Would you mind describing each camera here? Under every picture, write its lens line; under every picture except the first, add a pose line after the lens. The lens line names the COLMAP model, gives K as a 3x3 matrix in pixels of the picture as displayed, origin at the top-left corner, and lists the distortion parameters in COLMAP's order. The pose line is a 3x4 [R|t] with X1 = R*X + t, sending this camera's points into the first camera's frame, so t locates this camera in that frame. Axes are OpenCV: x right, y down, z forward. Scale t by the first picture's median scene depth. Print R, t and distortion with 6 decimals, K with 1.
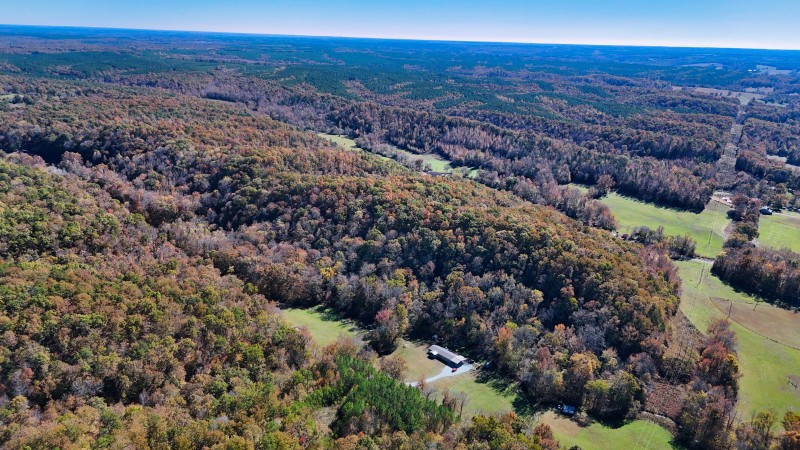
lens RADIAL K [[583.0, 0, 400.5], [0, 583.0, 224.3], [0, 0, 1]] dist [0.078197, -0.079673]
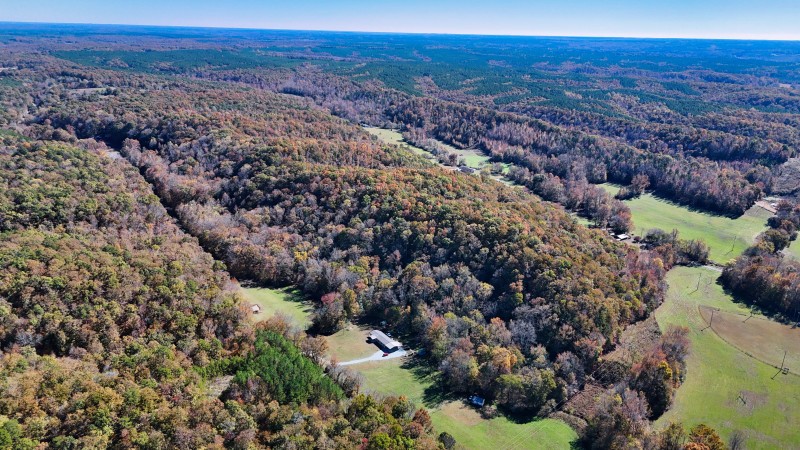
lens RADIAL K [[583.0, 0, 400.5], [0, 583.0, 224.3], [0, 0, 1]] dist [0.078197, -0.079673]
pose [[0.985051, 0.045856, -0.166046, 0.171419], [-0.045066, 0.998948, 0.008523, 0.006700], [0.166262, -0.000912, 0.986081, -0.002326]]
